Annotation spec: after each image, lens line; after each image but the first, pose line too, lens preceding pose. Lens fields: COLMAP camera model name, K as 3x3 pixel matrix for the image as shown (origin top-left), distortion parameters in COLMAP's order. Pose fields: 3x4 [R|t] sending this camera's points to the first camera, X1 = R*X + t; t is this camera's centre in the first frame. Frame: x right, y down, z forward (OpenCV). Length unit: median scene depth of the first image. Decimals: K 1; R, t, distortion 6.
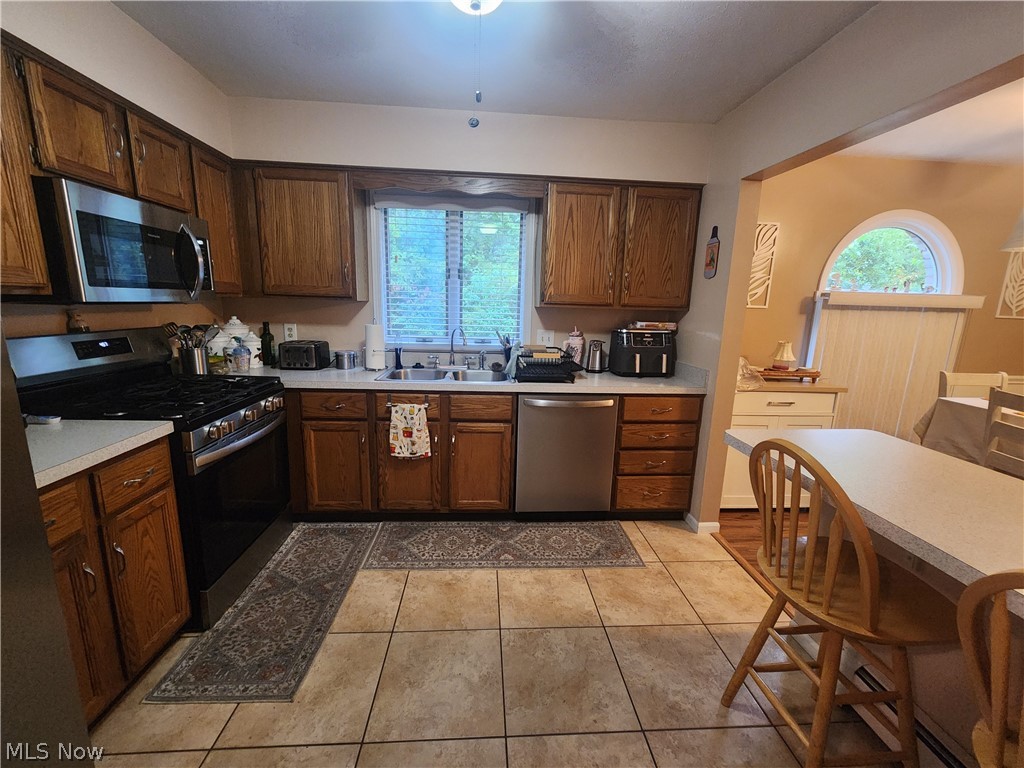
lens RADIAL K [[415.1, 0, 511.0], [0, 415.1, 386.9], [0, 0, 1]] dist [-0.001248, -0.001108]
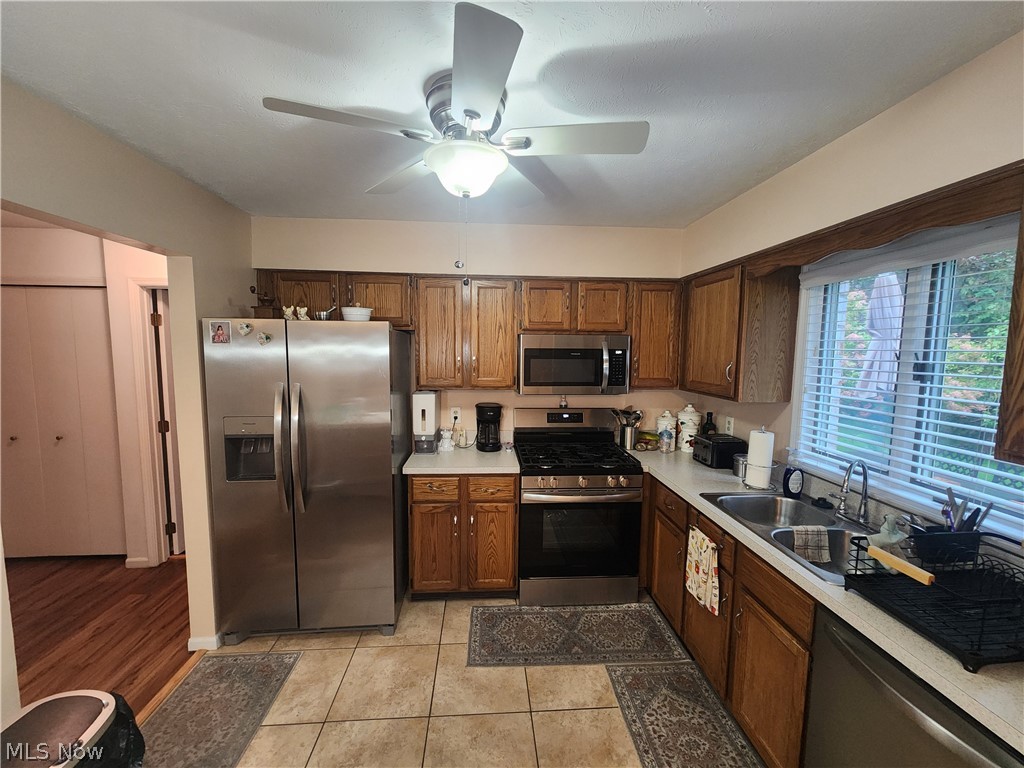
lens RADIAL K [[415.1, 0, 511.0], [0, 415.1, 386.9], [0, 0, 1]] dist [-0.001248, -0.001108]
pose [[0.005342, 0.063613, -0.997960, 0.605165], [-0.209847, 0.975825, 0.061078, -0.235797], [0.977720, 0.209092, 0.018562, 0.622496]]
